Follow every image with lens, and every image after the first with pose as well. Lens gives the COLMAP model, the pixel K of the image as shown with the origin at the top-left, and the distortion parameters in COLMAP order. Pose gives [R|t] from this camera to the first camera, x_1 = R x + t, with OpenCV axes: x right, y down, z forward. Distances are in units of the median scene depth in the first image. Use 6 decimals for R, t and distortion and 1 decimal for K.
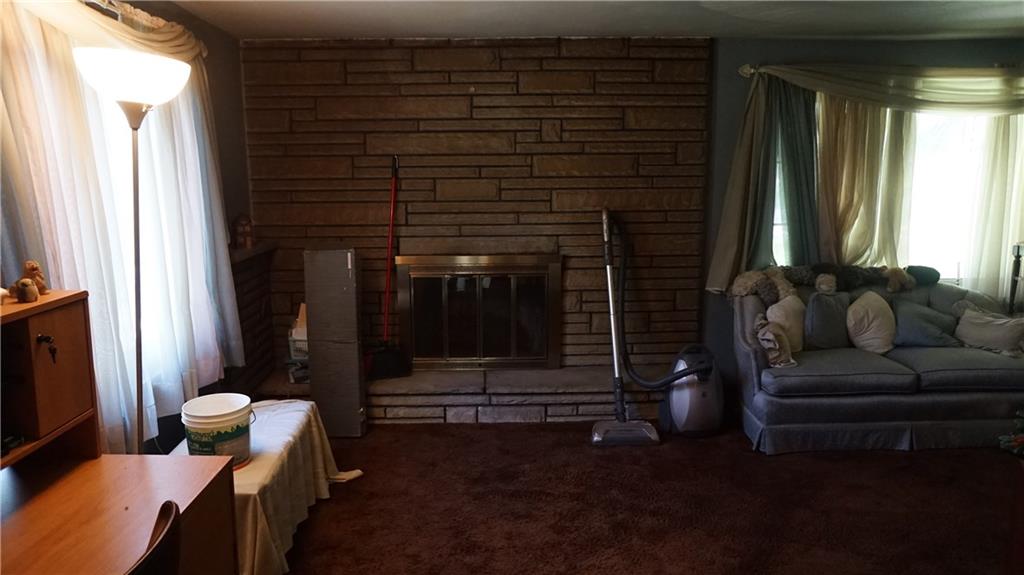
lens RADIAL K [[666.1, 0, 506.3], [0, 666.1, 285.9], [0, 0, 1]] dist [-0.011108, -0.000474]
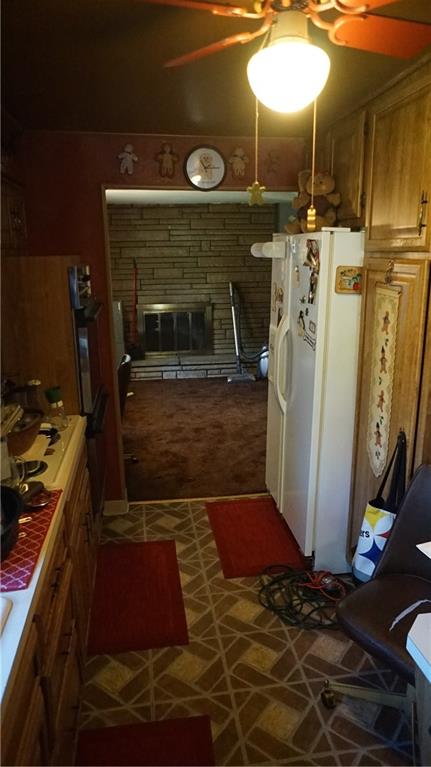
lens RADIAL K [[498.9, 0, 216.5], [0, 498.9, 390.0], [0, 0, 1]] dist [-0.011108, -0.000474]
pose [[0.993935, -0.036553, 0.103720, -0.086700], [0.026069, 0.994576, 0.100691, 0.077494], [-0.106838, -0.097376, 0.989497, -0.690246]]
